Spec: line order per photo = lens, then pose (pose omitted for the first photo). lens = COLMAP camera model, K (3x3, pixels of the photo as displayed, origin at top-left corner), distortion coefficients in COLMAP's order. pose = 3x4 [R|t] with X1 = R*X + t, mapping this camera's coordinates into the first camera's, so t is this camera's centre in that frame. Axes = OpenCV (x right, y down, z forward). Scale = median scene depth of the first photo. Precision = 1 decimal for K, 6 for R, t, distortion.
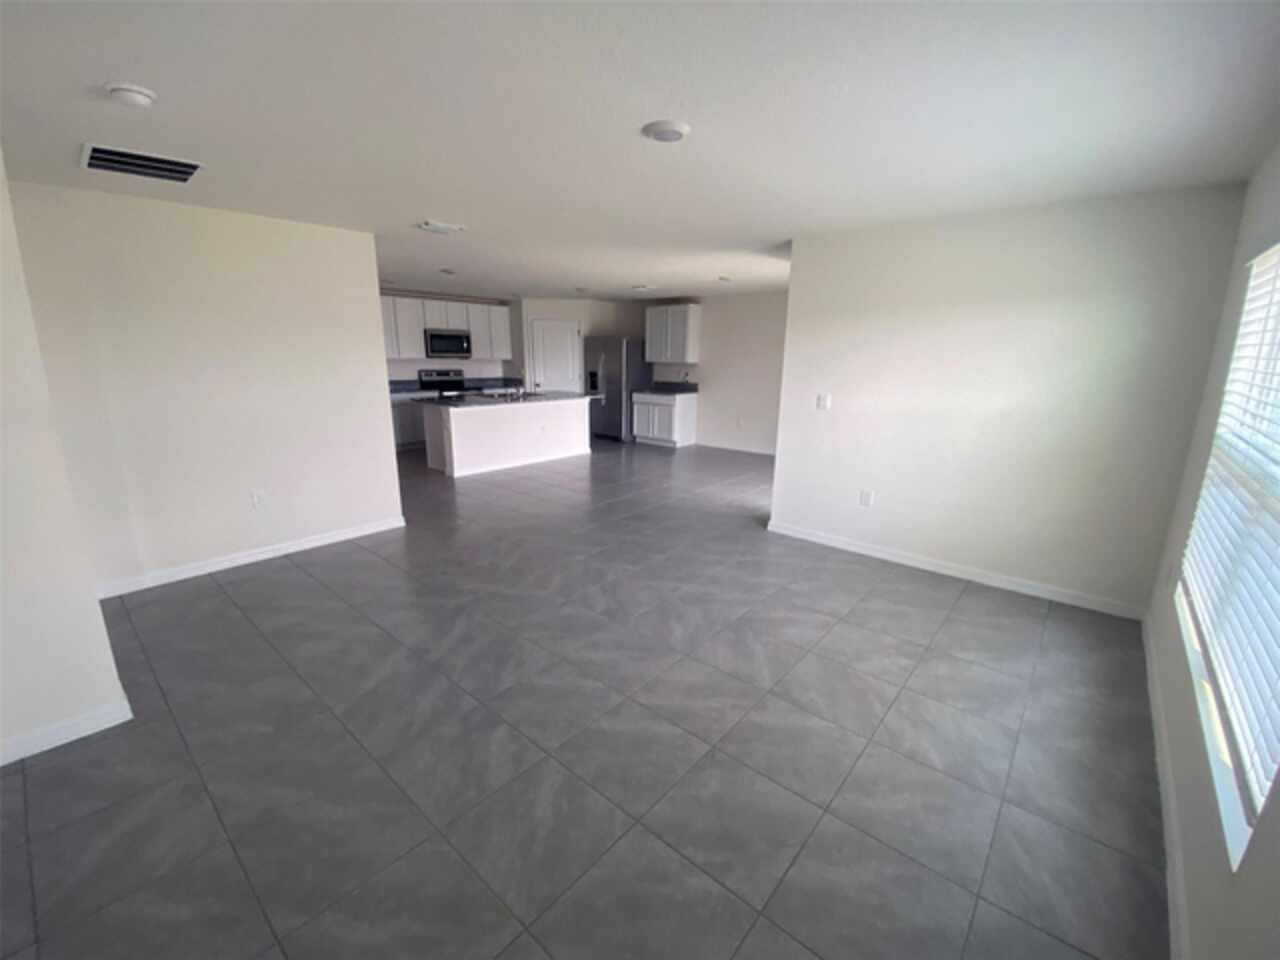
lens RADIAL K [[525.3, 0, 641.9], [0, 525.3, 484.3], [0, 0, 1]] dist [0.038216, -0.026275]
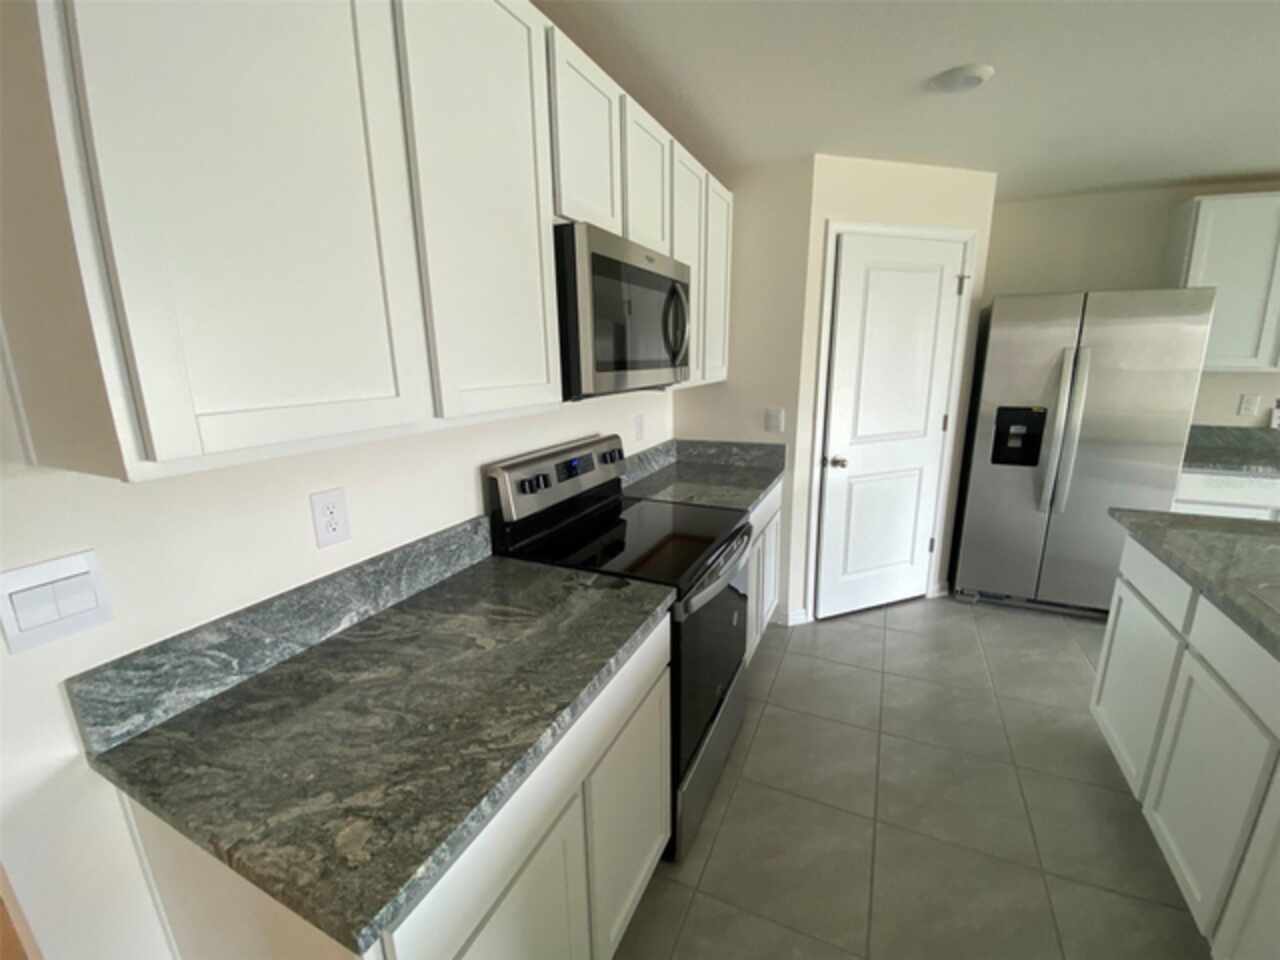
lens RADIAL K [[525.3, 0, 641.9], [0, 525.3, 484.3], [0, 0, 1]] dist [0.038216, -0.026275]
pose [[0.959696, -0.081131, 0.269075, -1.314648], [0.085072, 0.996370, -0.002997, -0.642271], [-0.267856, 0.025767, 0.963114, 2.559570]]
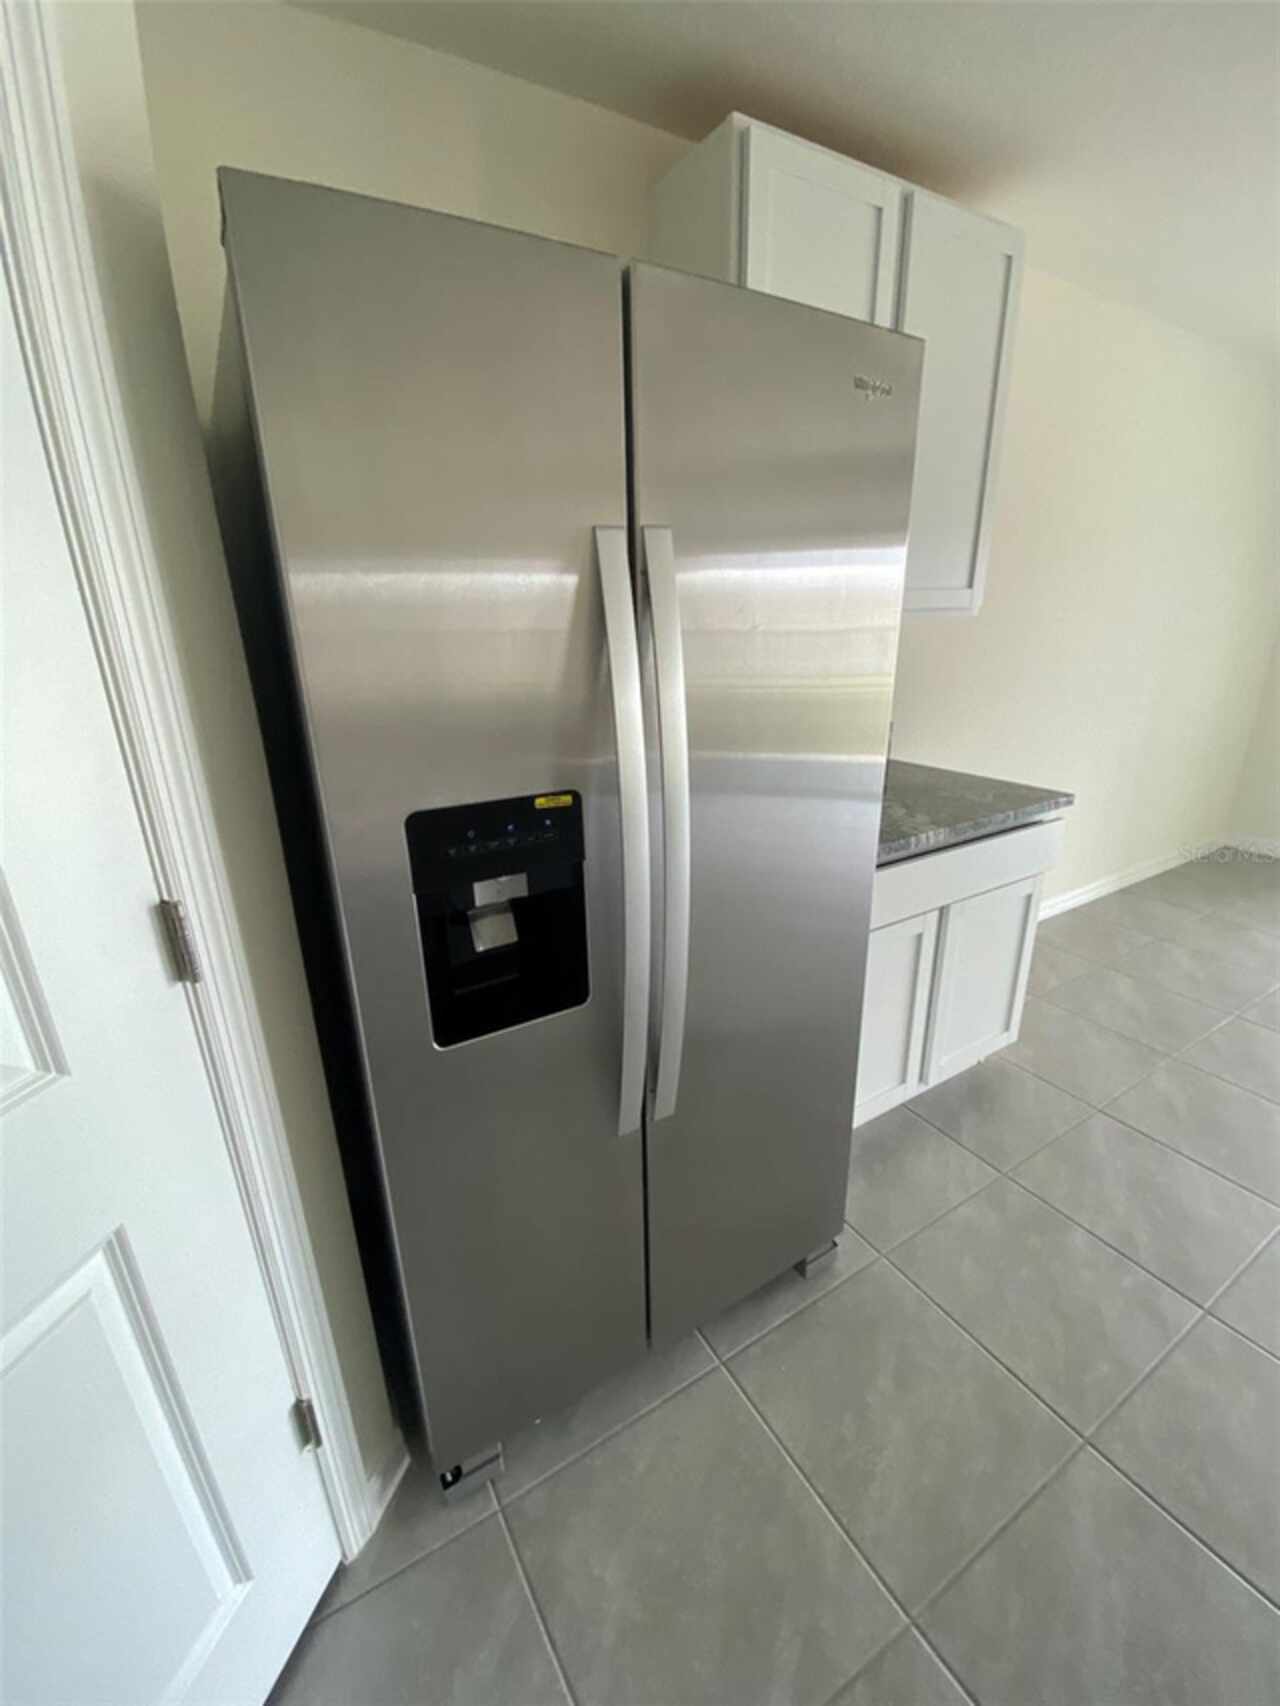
lens RADIAL K [[700.2, 0, 640.0], [0, 700.2, 853.0], [0, 0, 1]] dist [0.038216, -0.026275]
pose [[0.303647, -0.297805, 0.905047, -0.594973], [0.258159, 0.940080, 0.222719, -0.760727], [-0.917143, 0.166018, 0.362334, 3.176630]]
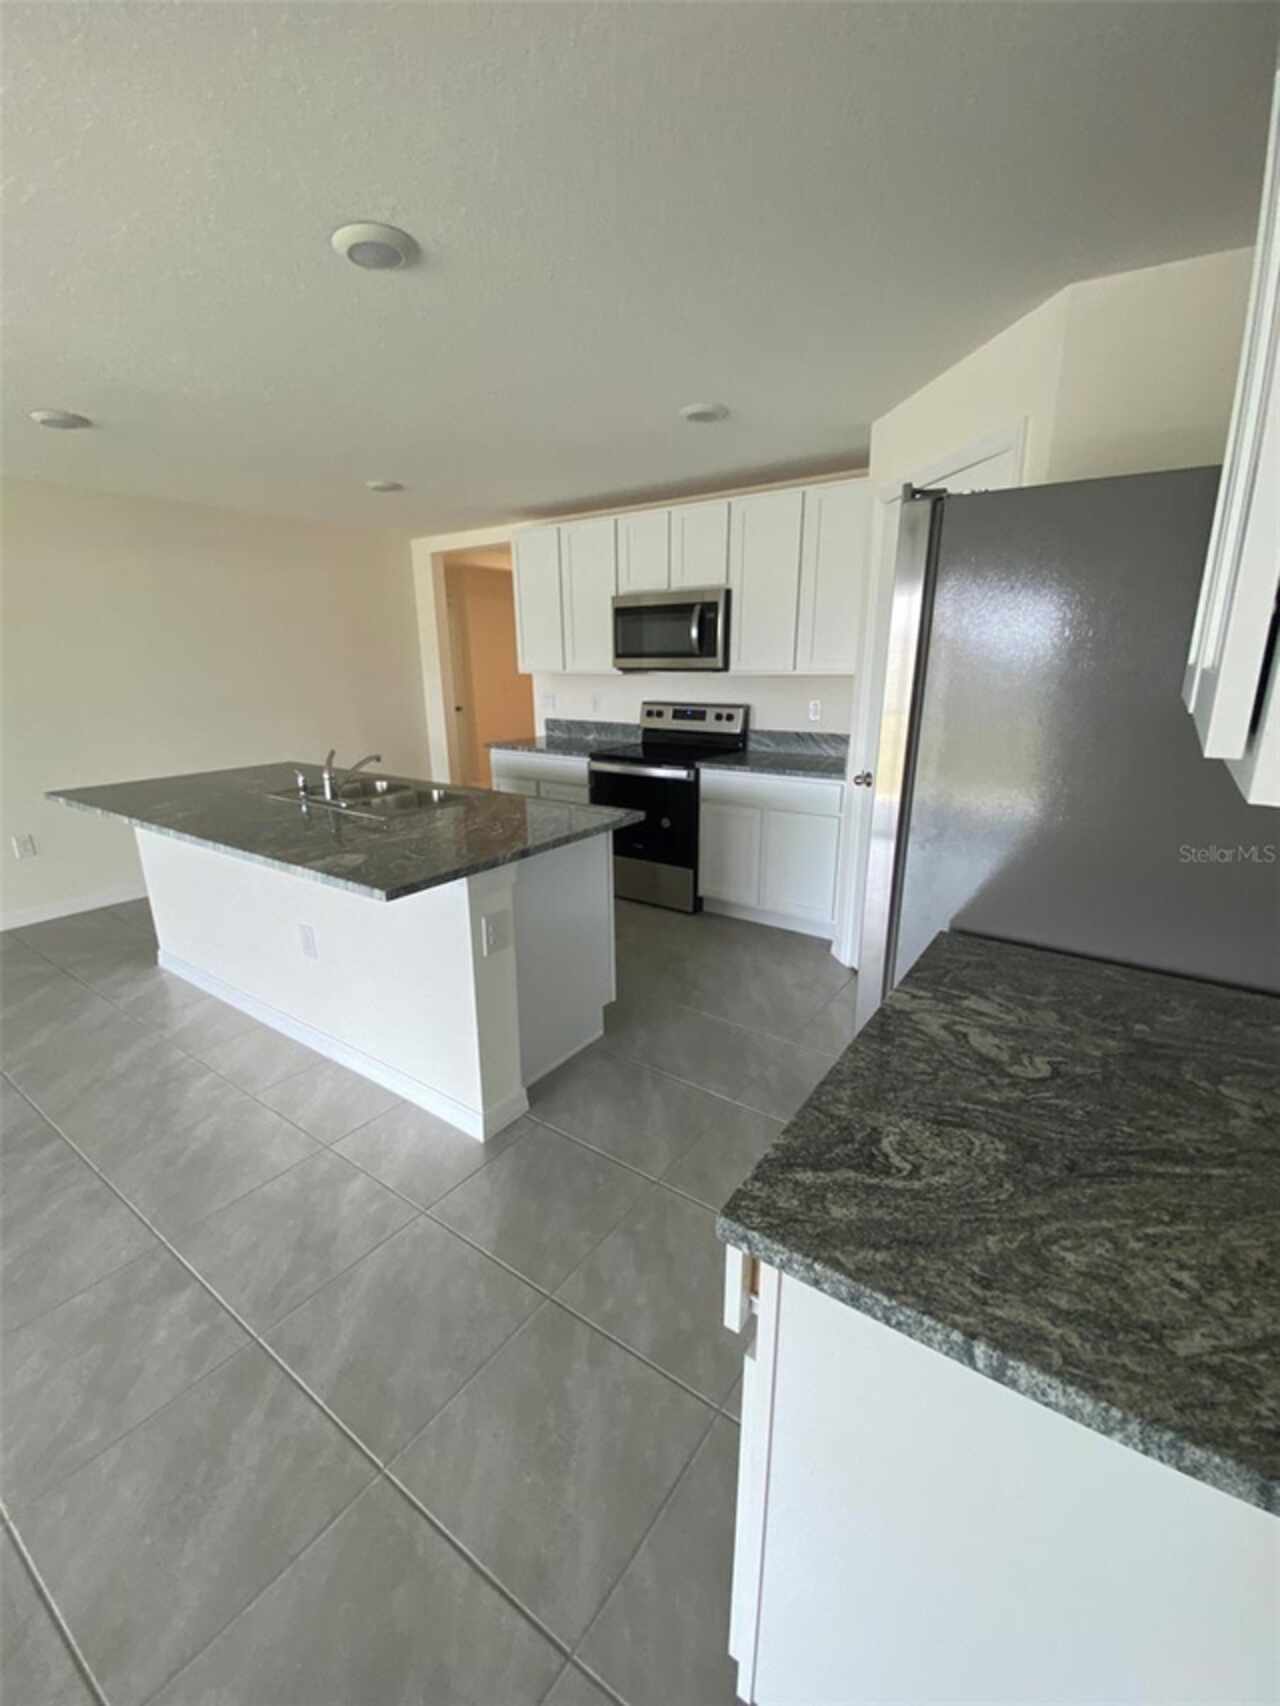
lens RADIAL K [[700.2, 0, 640.0], [0, 700.2, 853.0], [0, 0, 1]] dist [0.038216, -0.026275]
pose [[0.101070, 0.260940, -0.960050, 0.390208], [-0.236491, 0.943633, 0.231581, -0.719554], [0.966363, 0.203637, 0.157083, 2.940790]]
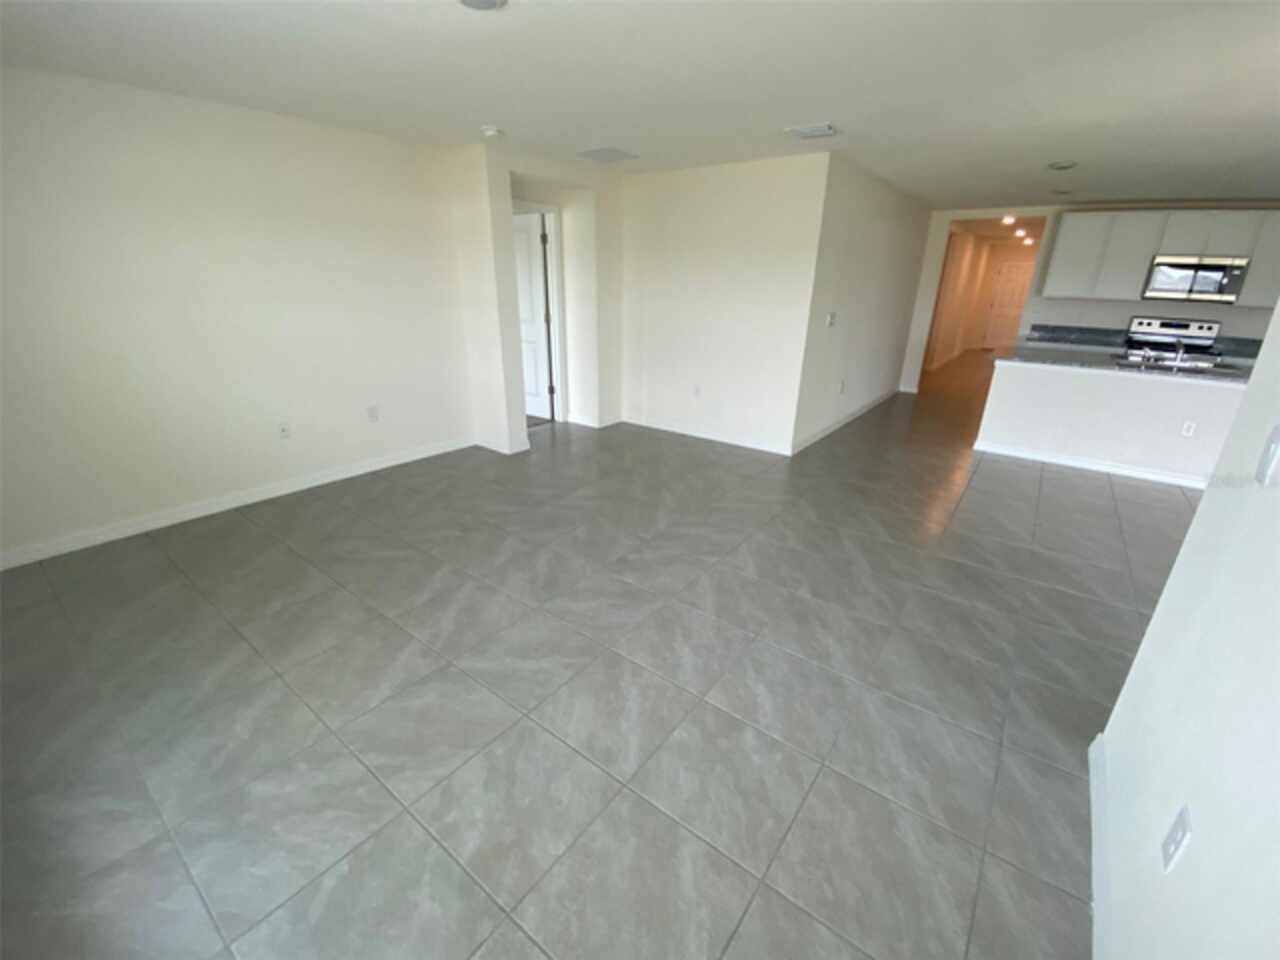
lens RADIAL K [[525.3, 0, 641.9], [0, 525.3, 484.3], [0, 0, 1]] dist [0.038216, -0.026275]
pose [[0.062126, 0.352841, -0.933619, 0.874162], [-0.264124, 0.907889, 0.325541, -0.221397], [0.962486, 0.226366, 0.149598, 0.992609]]
